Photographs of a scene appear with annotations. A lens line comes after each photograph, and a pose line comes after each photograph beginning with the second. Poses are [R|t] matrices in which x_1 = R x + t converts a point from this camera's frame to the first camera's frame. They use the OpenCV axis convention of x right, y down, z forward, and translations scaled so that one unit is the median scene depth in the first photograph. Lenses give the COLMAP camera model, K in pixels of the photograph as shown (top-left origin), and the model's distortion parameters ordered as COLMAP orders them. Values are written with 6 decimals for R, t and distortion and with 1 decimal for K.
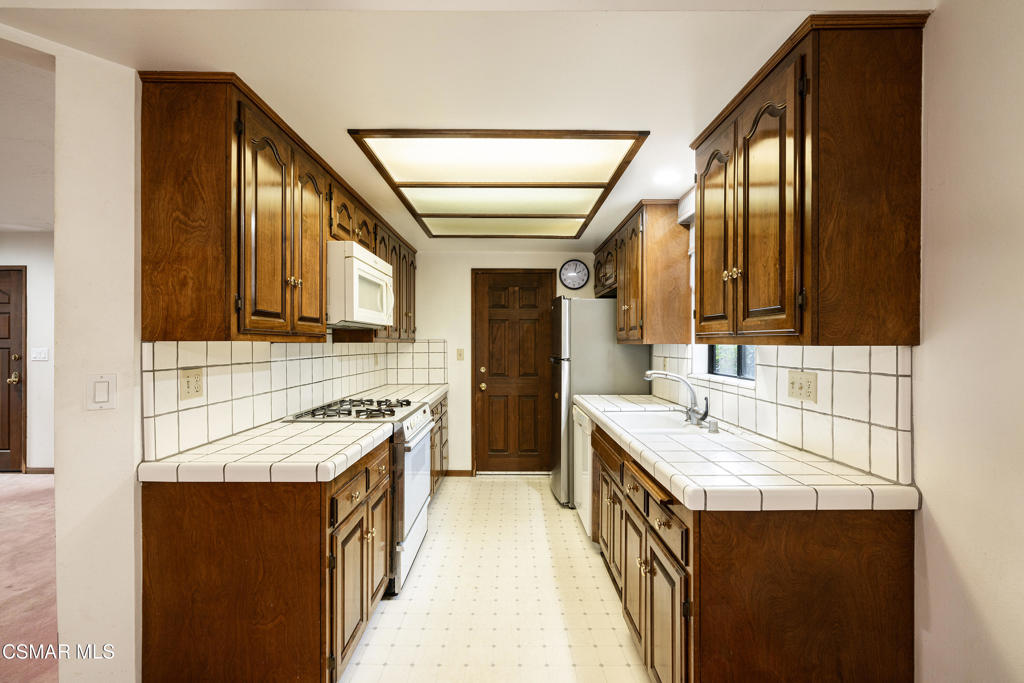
lens RADIAL K [[435.4, 0, 512.0], [0, 435.4, 341.5], [0, 0, 1]] dist [0.000544, 0.000085]
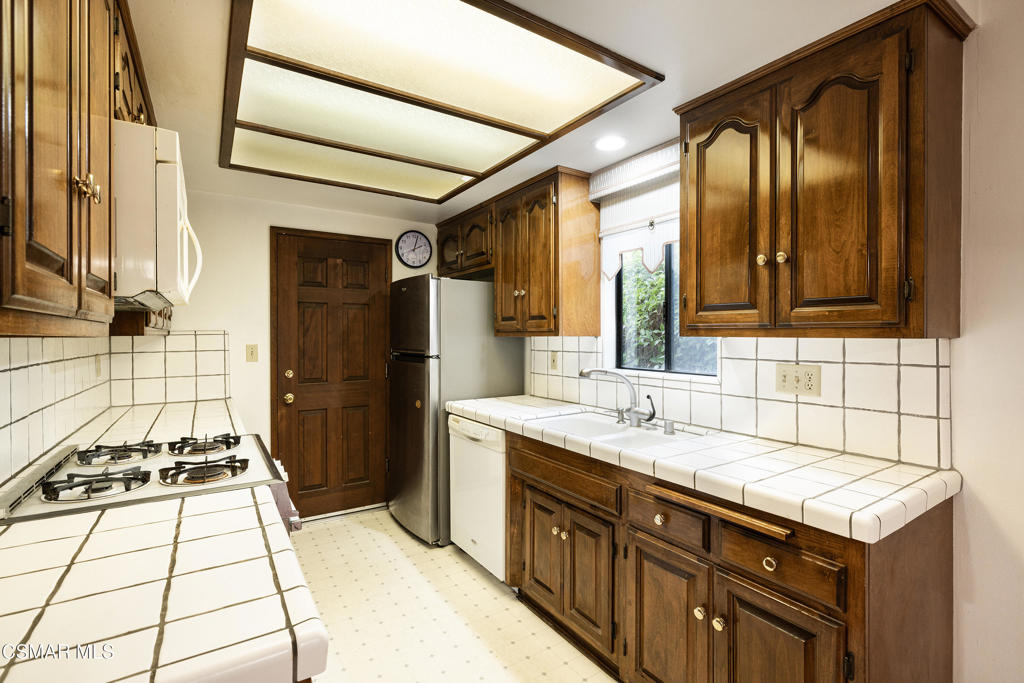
lens RADIAL K [[474.5, 0, 528.4], [0, 474.5, 333.6], [0, 0, 1]] dist [-0.003768, -0.000416]
pose [[0.840820, -0.000878, 0.541314, -0.245806], [0.000192, 0.999999, 0.001324, -0.001065], [-0.541315, -0.001010, 0.840819, 0.253034]]
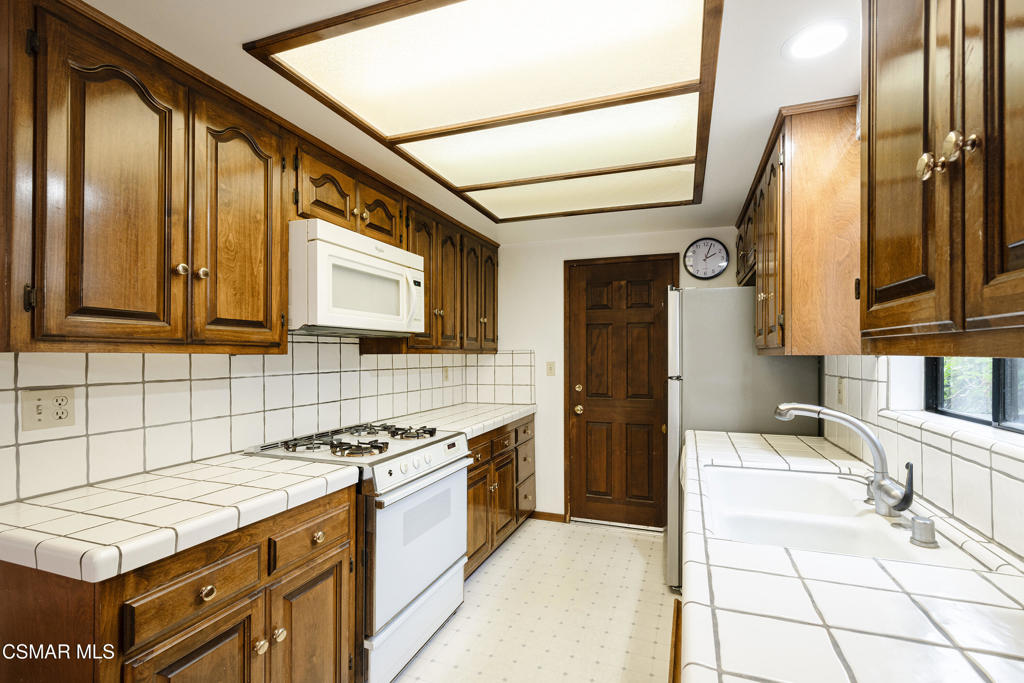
lens RADIAL K [[454.6, 0, 512.9], [0, 454.6, 351.8], [0, 0, 1]] dist [0.007514, -0.000031]
pose [[0.937533, -0.004225, -0.347871, 0.170788], [0.003423, 0.999990, -0.002921, 0.001838], [0.347880, 0.001548, 0.937538, 0.297445]]
